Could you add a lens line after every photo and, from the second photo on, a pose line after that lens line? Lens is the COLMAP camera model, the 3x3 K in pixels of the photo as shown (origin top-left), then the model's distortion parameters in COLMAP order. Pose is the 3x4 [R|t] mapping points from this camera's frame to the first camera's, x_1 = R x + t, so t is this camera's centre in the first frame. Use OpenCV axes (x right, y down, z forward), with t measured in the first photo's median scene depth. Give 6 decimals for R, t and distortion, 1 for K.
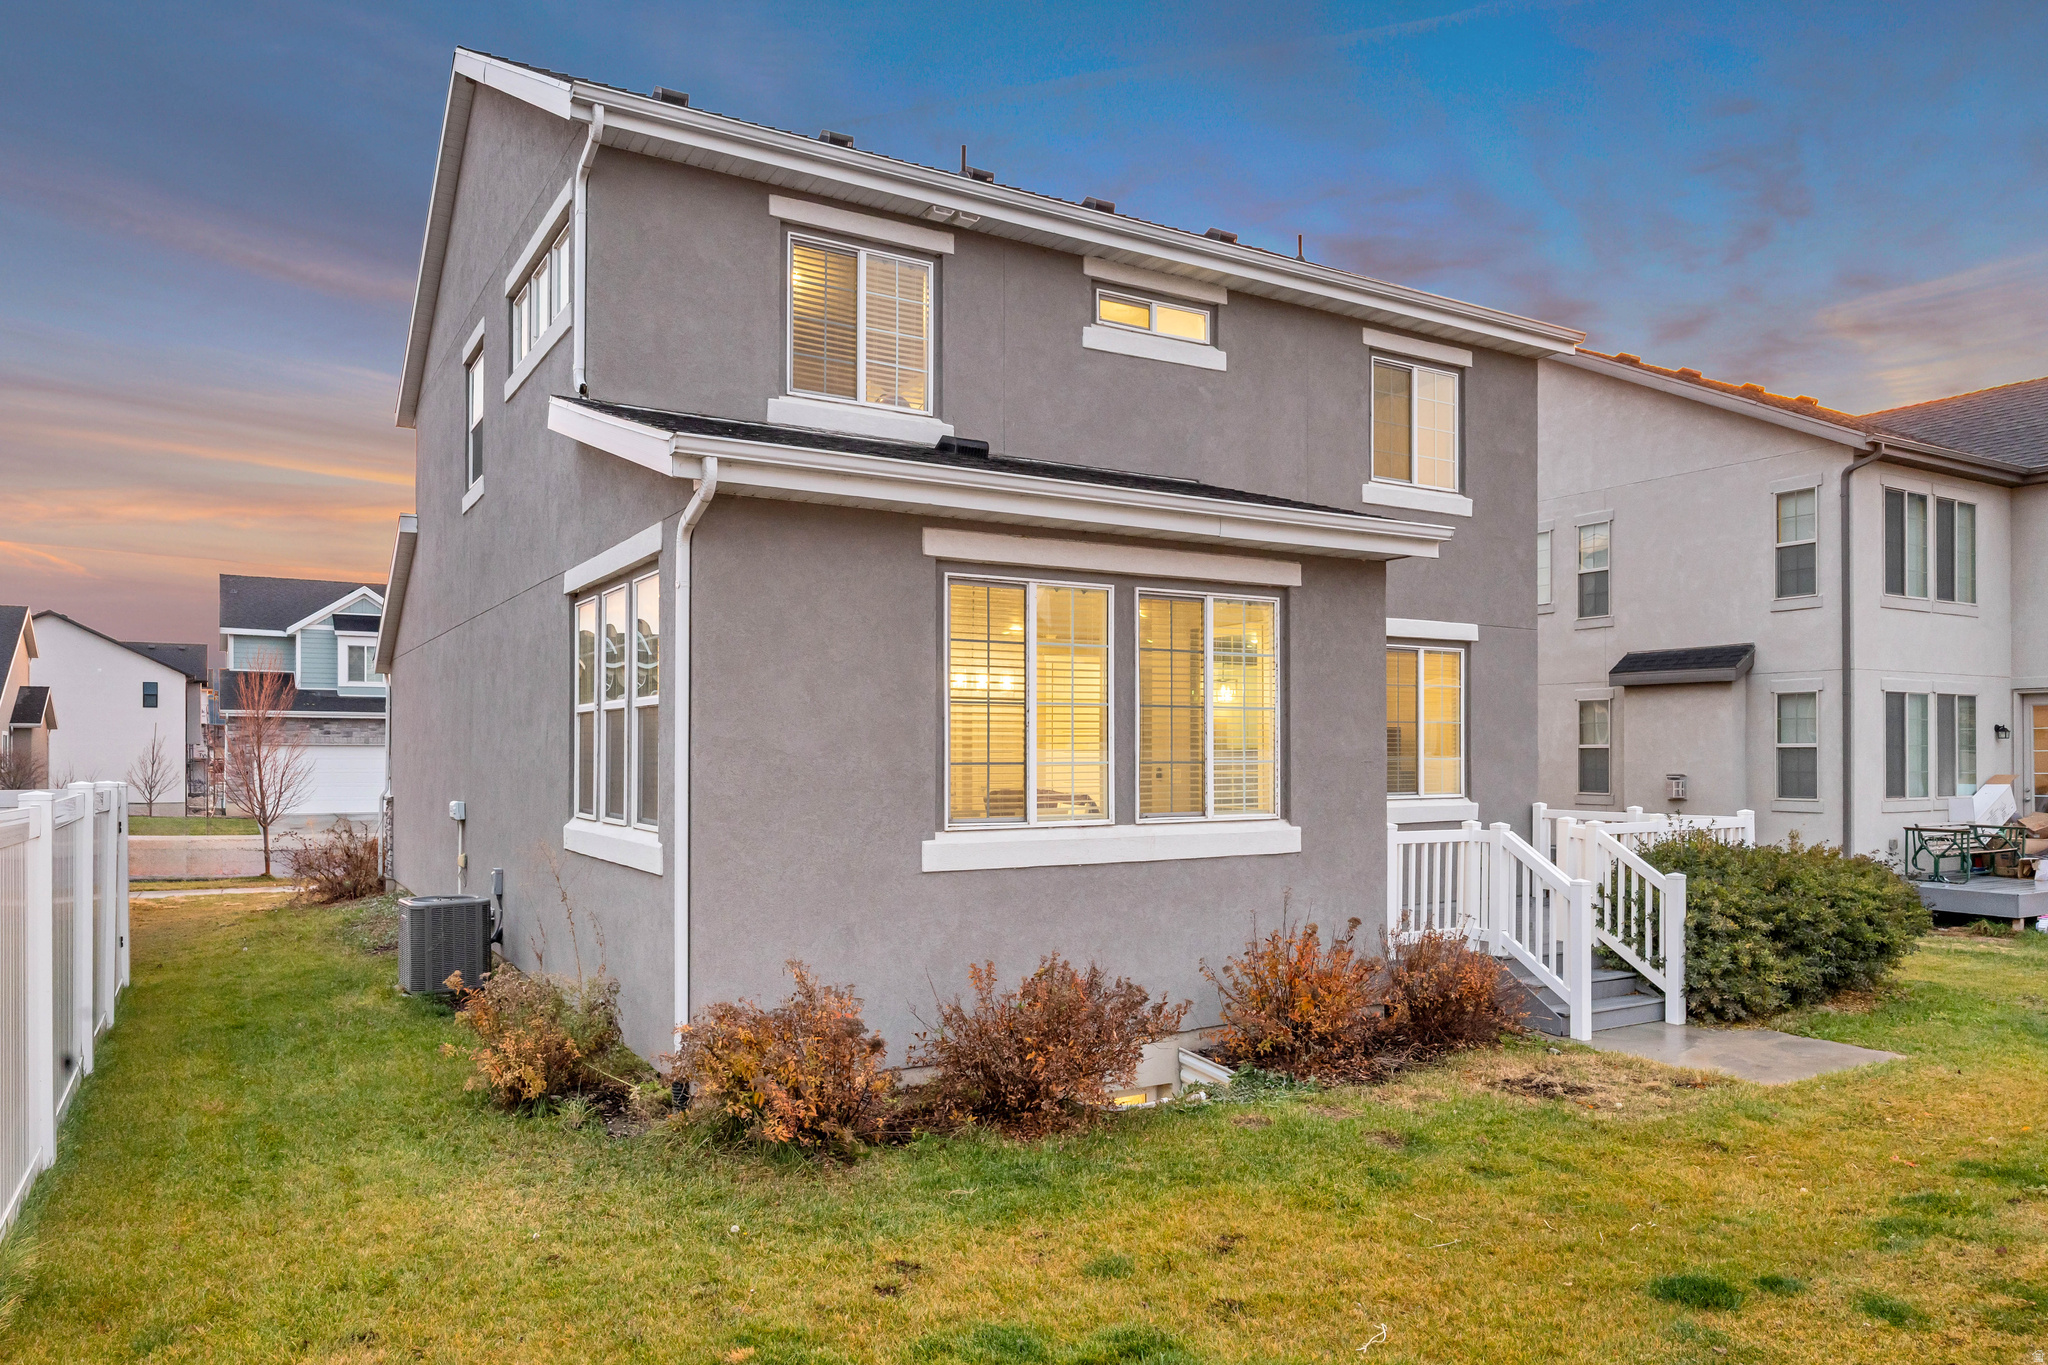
lens RADIAL K [[1342.5, 0, 1023.6], [0, 1342.5, 738.5], [0, 0, 1]] dist [-0.004509, -0.002648]
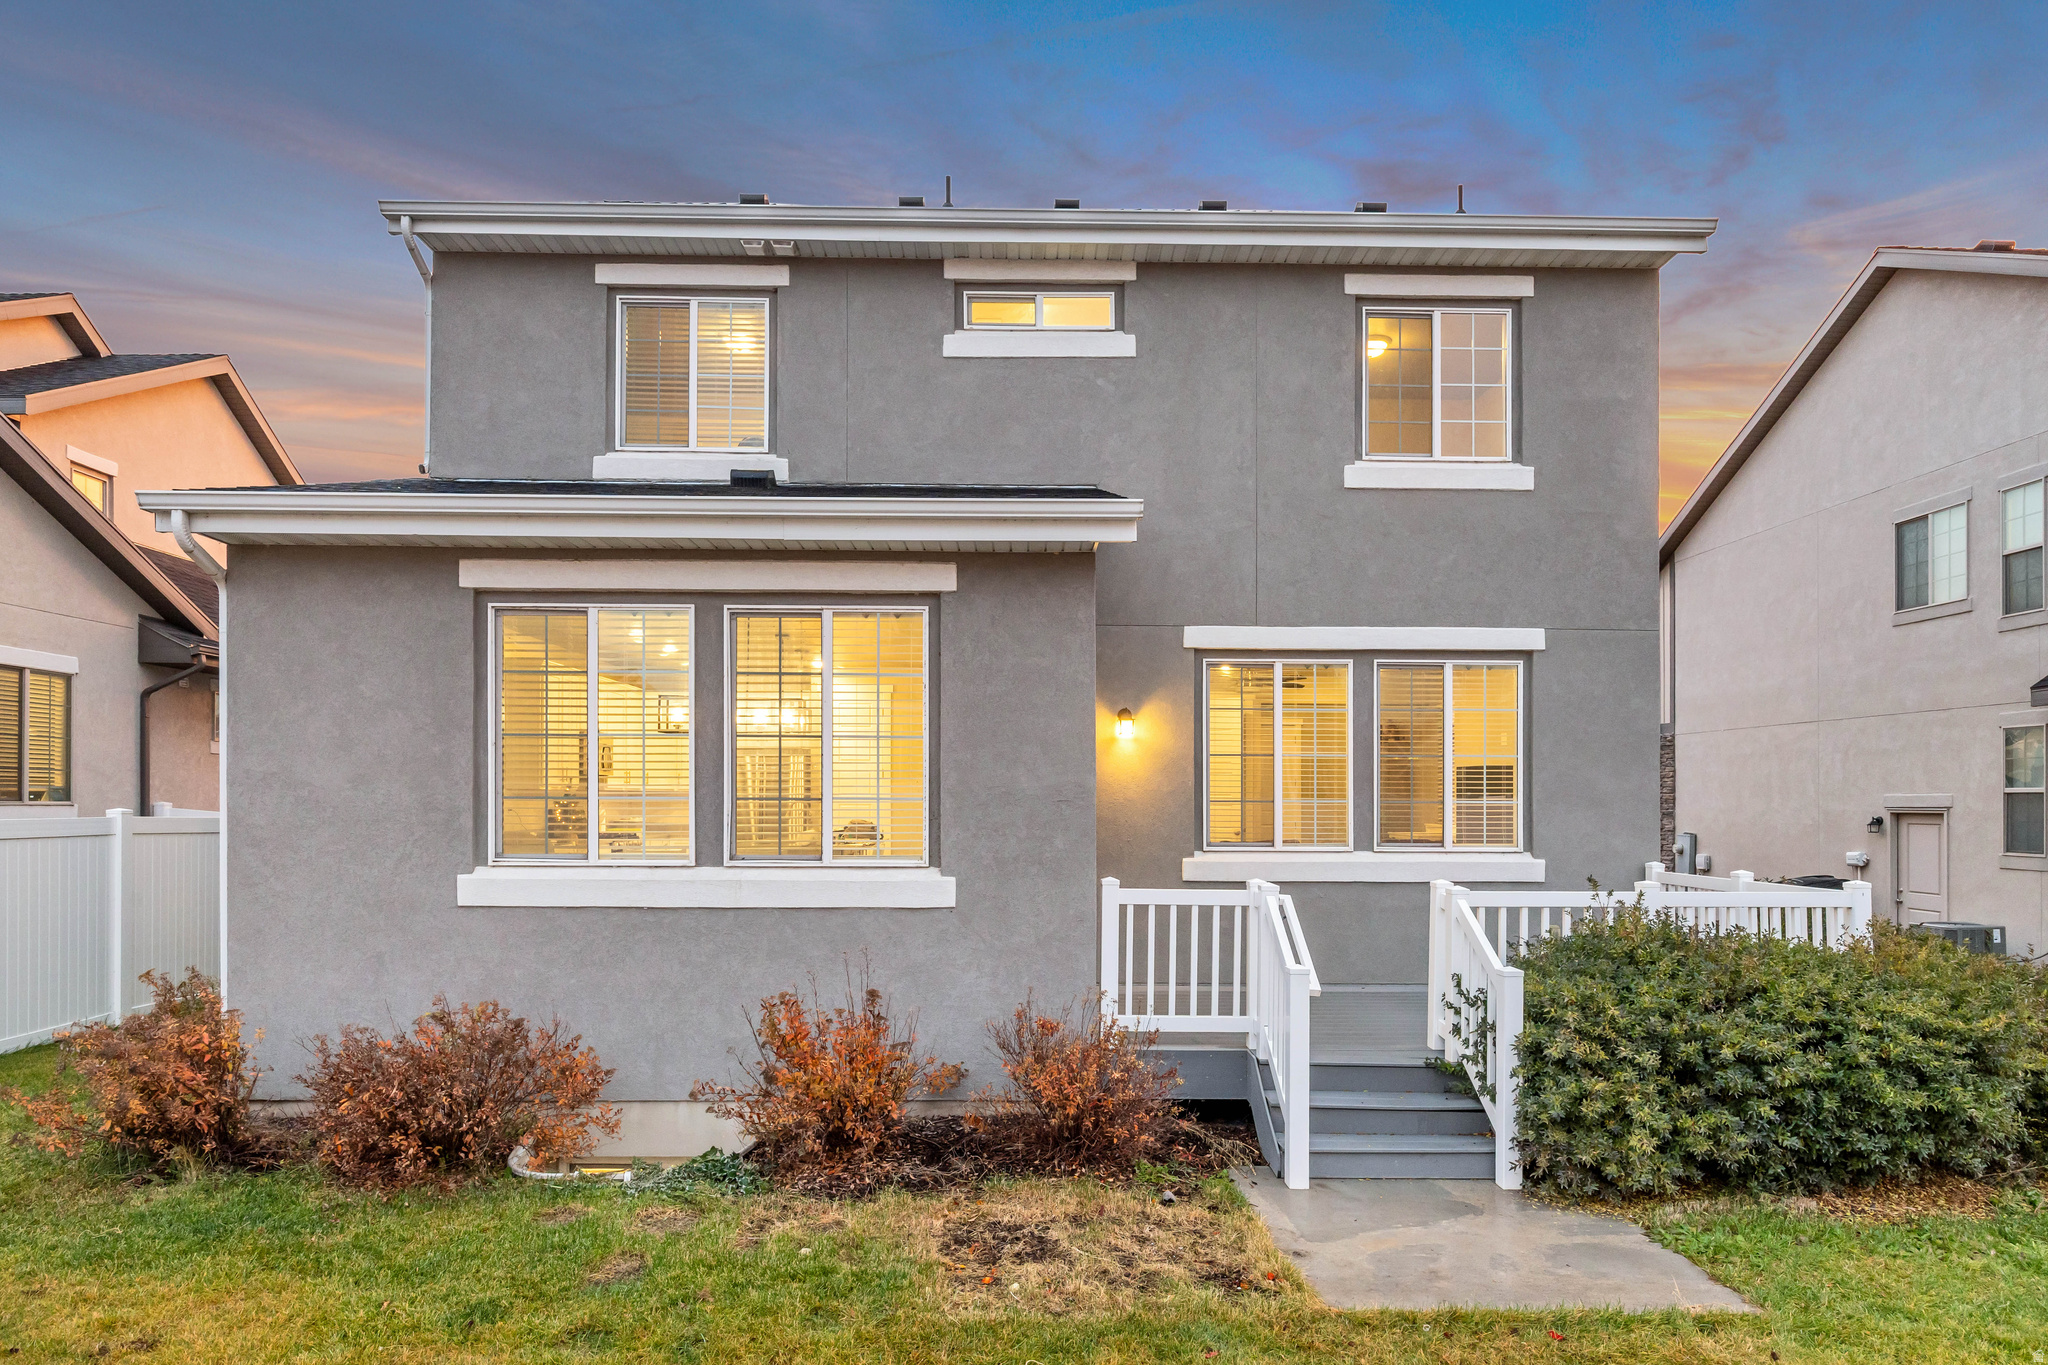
lens RADIAL K [[1215.0, 0, 1023.5], [0, 1215.0, 774.0], [0, 0, 1]] dist [-0.008047, -0.000694]
pose [[0.866008, -0.003903, -0.500015, 0.582355], [-0.001146, 0.999951, -0.009790, 0.007977], [0.500029, 0.009051, 0.865961, 0.339011]]
